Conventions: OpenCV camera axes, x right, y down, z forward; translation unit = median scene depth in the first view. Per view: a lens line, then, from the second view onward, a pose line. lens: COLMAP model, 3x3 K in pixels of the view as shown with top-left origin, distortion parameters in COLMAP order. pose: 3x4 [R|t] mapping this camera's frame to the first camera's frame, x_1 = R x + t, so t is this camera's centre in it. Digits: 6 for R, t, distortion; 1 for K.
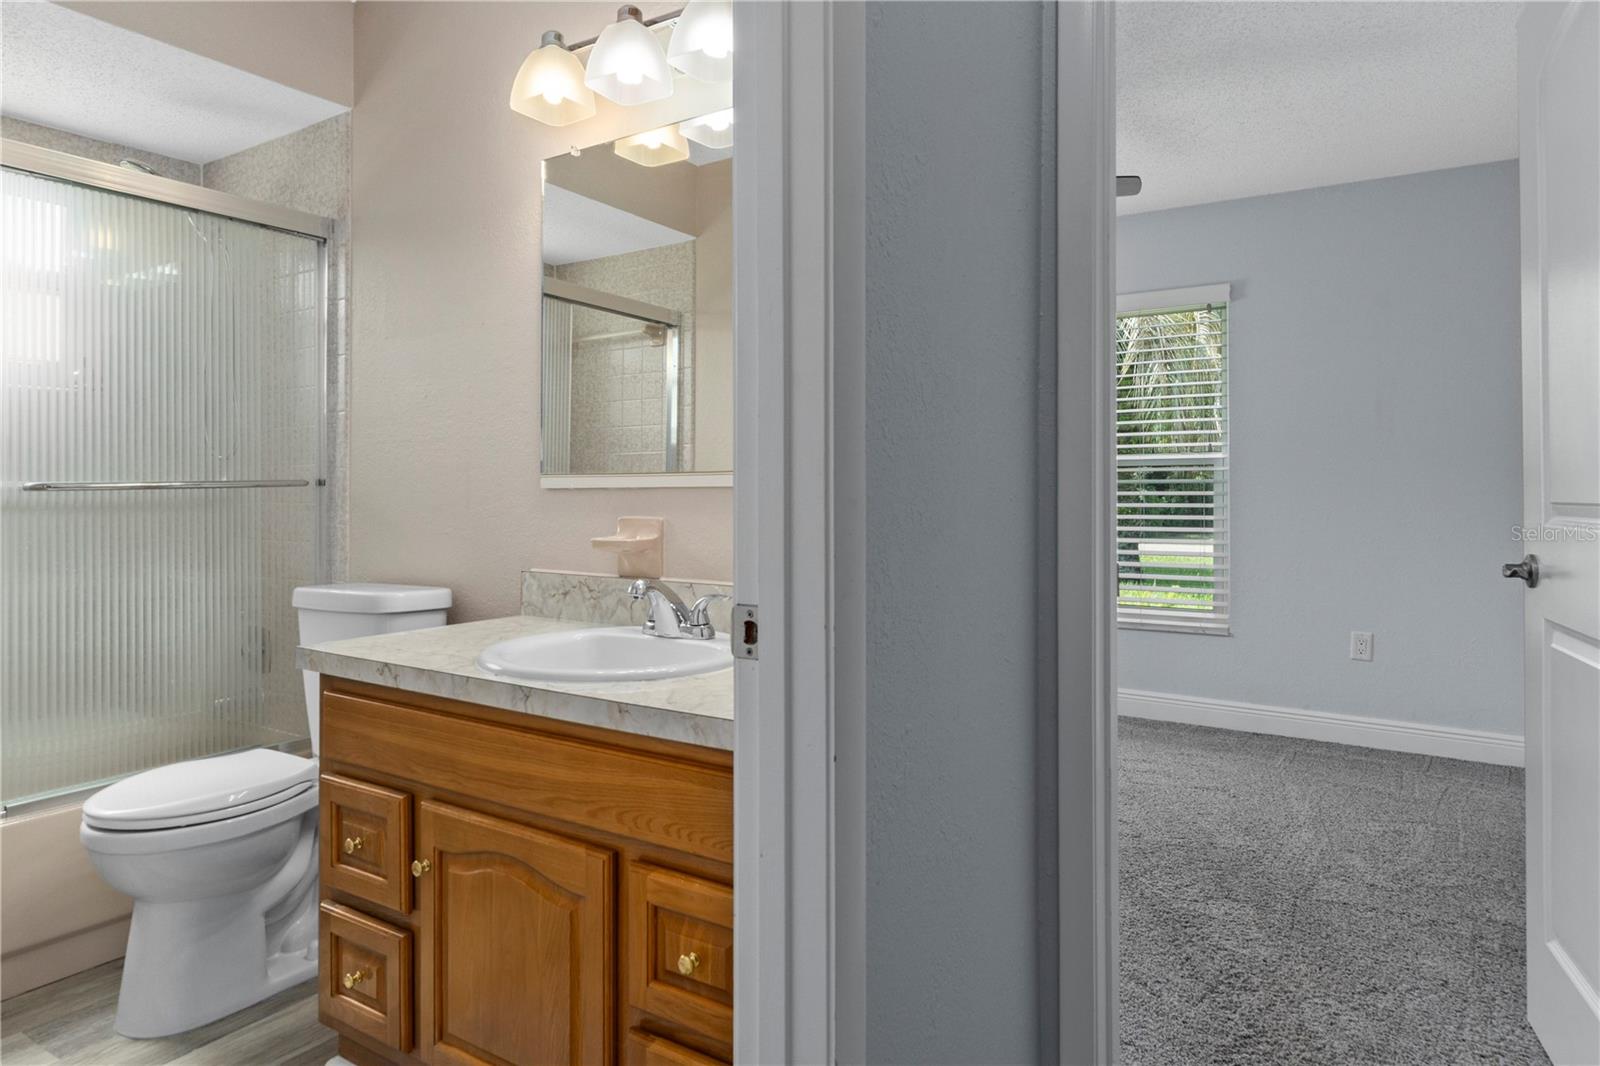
lens RADIAL K [[975.8, 0, 796.0], [0, 975.8, 484.3], [0, 0, 1]] dist [-0.003177, 0.000962]
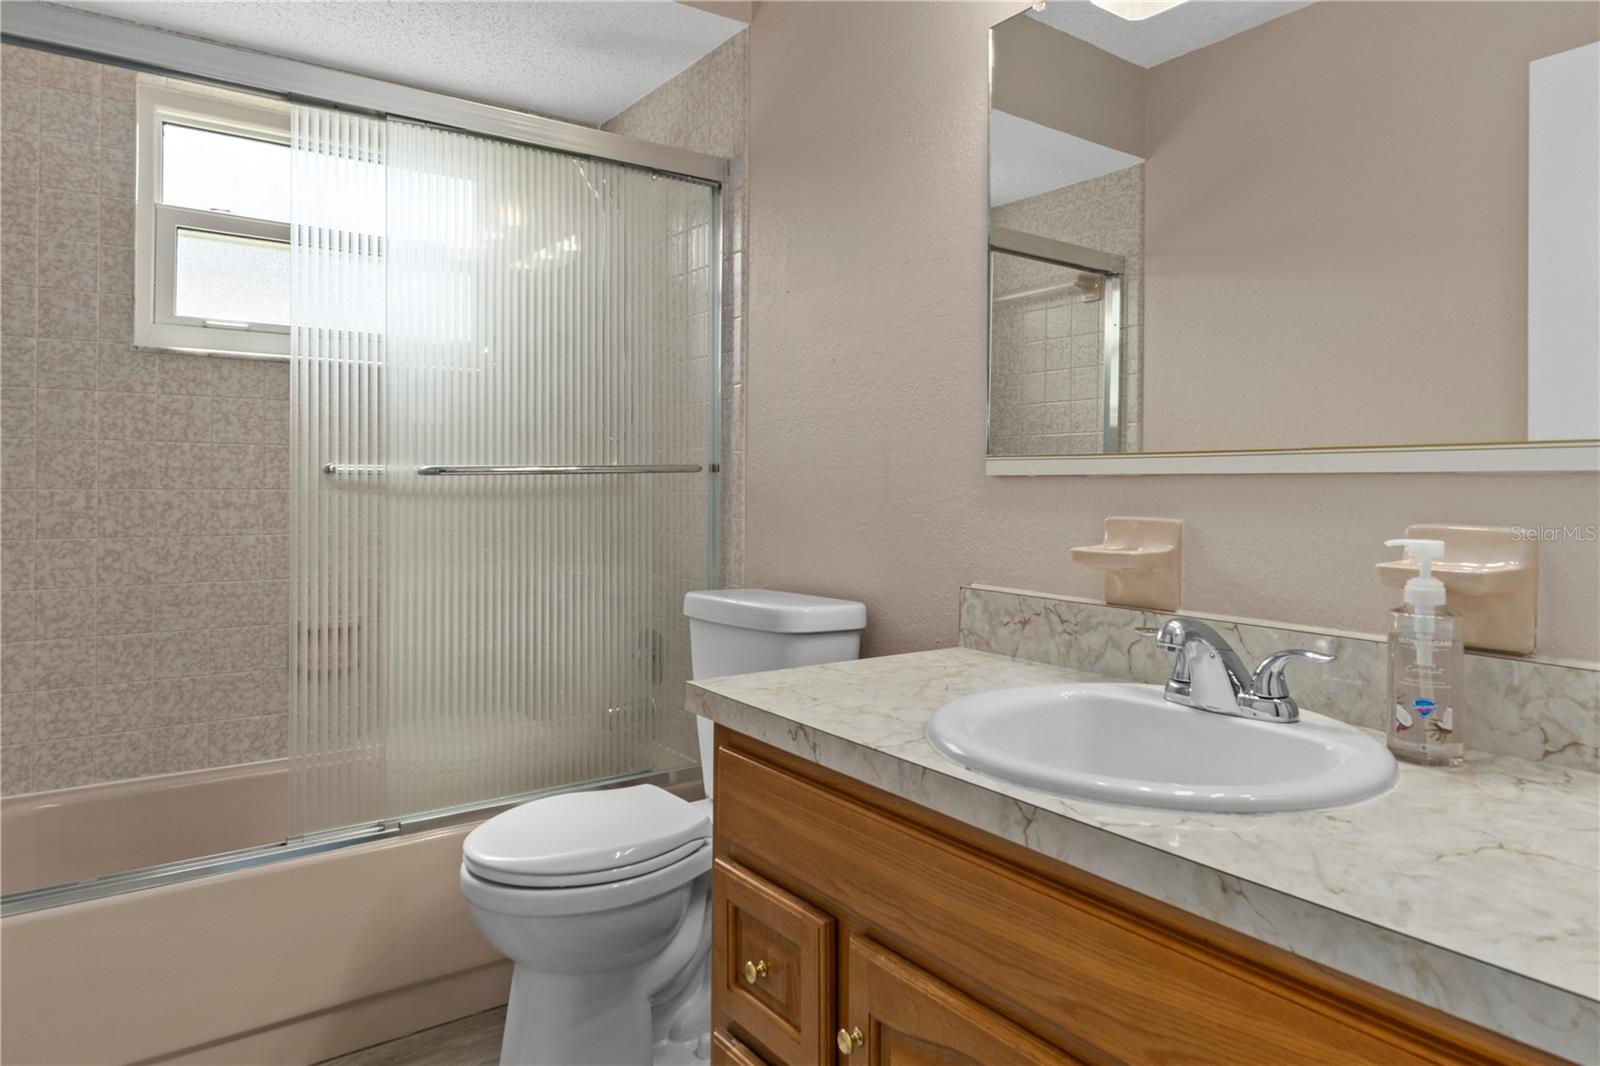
lens RADIAL K [[975.8, 0, 796.0], [0, 975.8, 484.3], [0, 0, 1]] dist [-0.003177, 0.000962]
pose [[0.933229, 0.007975, -0.359193, -0.132871], [-0.004800, 0.999941, 0.009731, 0.004363], [0.359250, -0.007357, 0.933212, 0.266496]]
